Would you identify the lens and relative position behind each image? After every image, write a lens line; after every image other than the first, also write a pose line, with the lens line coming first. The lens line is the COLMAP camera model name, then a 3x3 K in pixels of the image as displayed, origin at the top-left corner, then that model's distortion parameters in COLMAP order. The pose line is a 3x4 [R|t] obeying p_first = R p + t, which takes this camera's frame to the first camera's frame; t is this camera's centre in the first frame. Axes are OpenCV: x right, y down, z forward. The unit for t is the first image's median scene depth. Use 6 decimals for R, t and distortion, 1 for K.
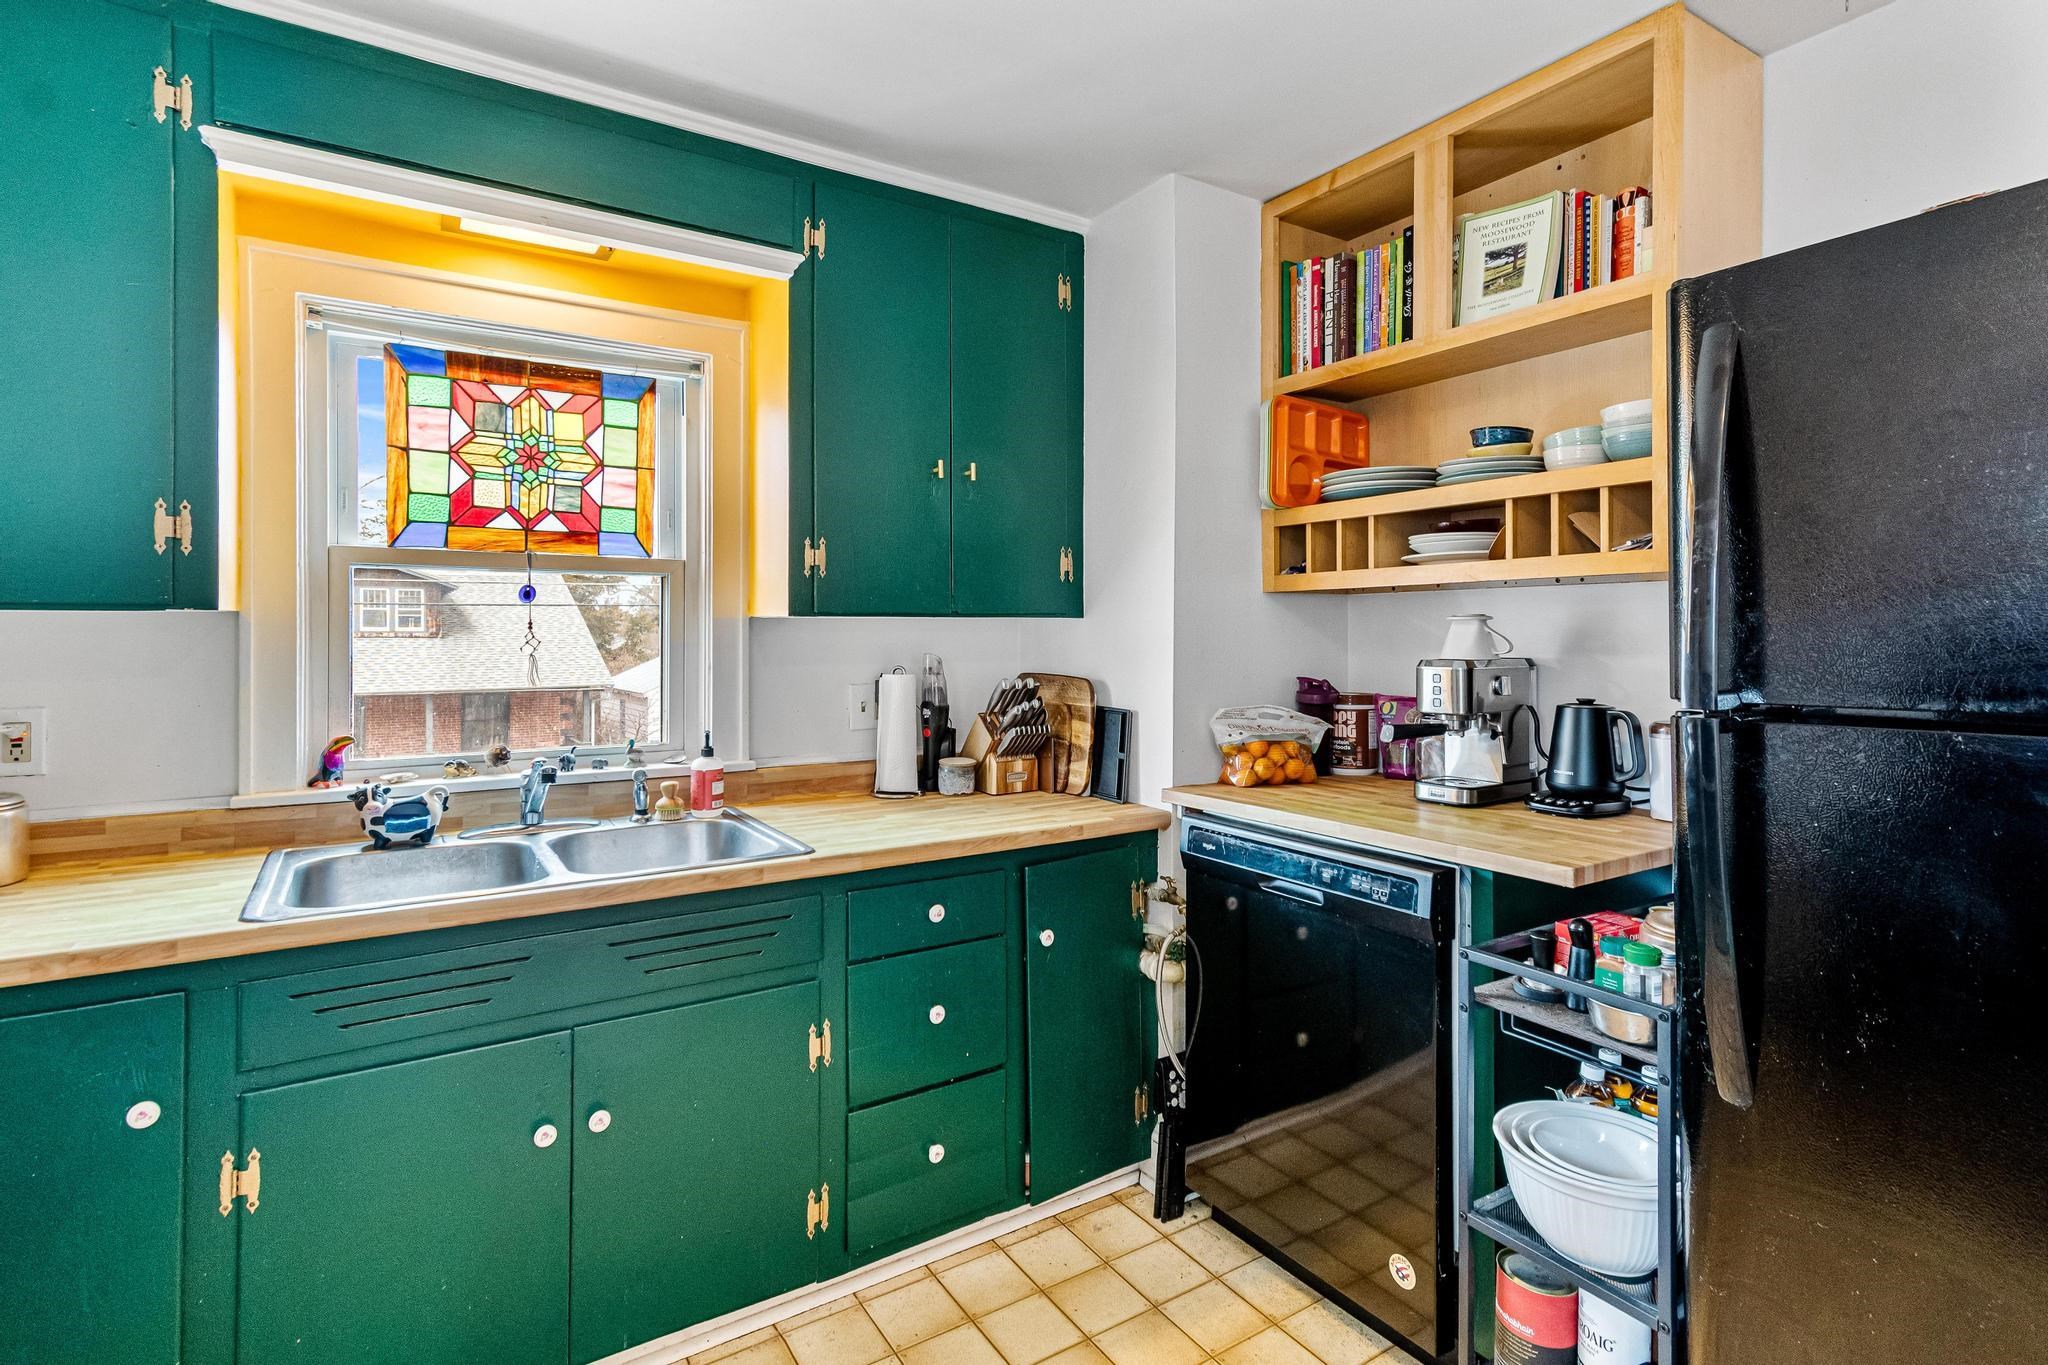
lens RADIAL K [[1005.2, 0, 1024.9], [0, 1005.2, 628.5], [0, 0, 1]] dist [0.010835, -0.000714]
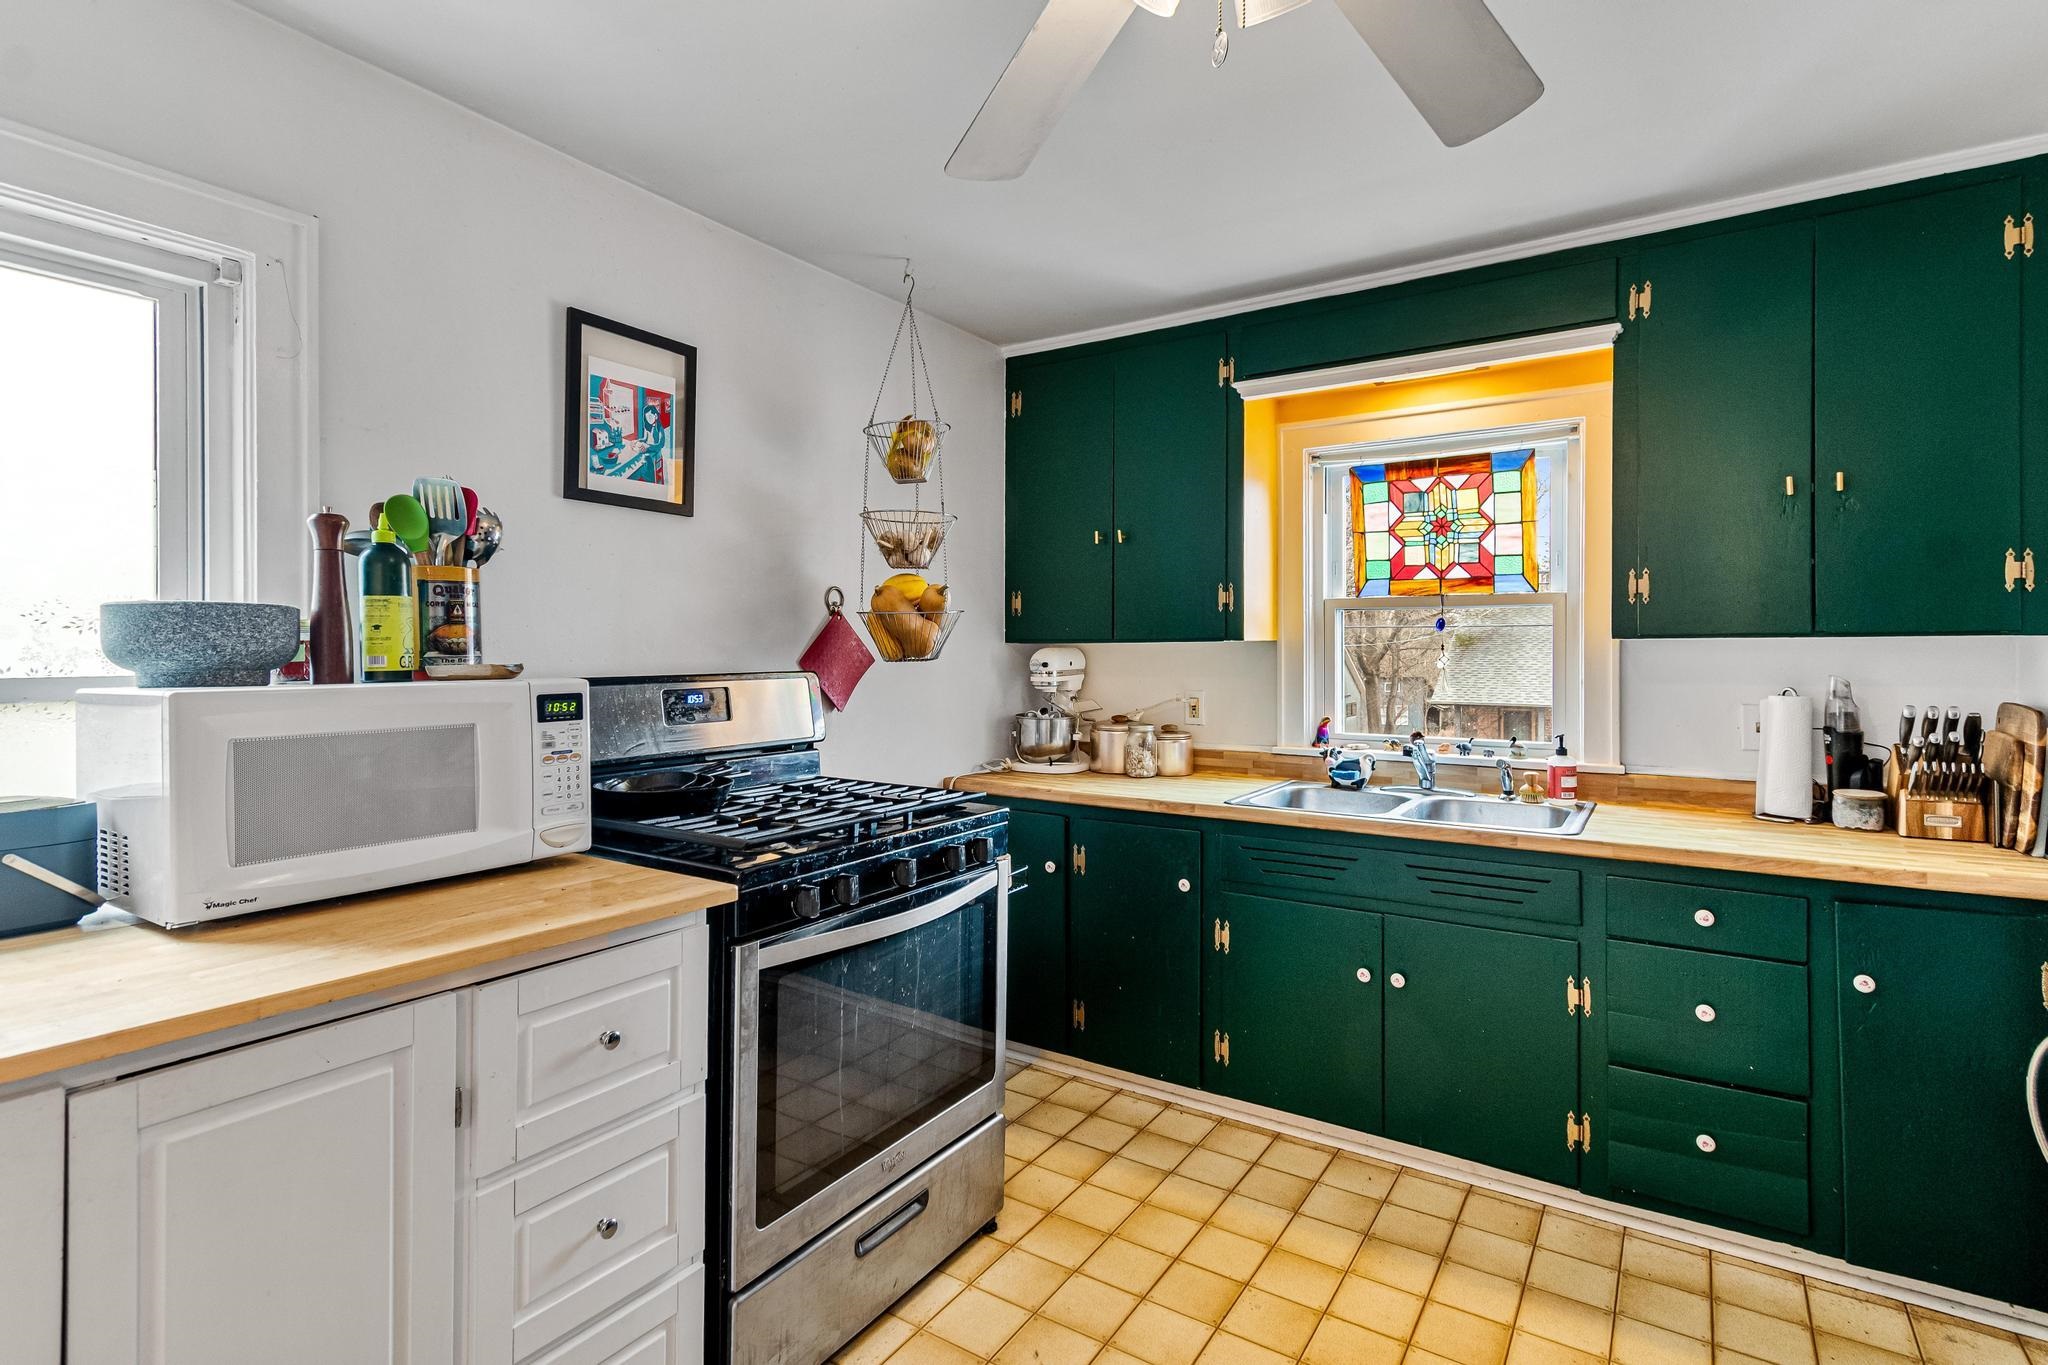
lens RADIAL K [[980.5, 0, 1031.7], [0, 980.5, 653.5], [0, 0, 1]] dist [0.001896, -0.000195]
pose [[0.408137, 0.001806, -0.912919, 0.513011], [0.004526, 0.999982, 0.004001, -0.003151], [0.912909, -0.005765, 0.408122, -0.063457]]
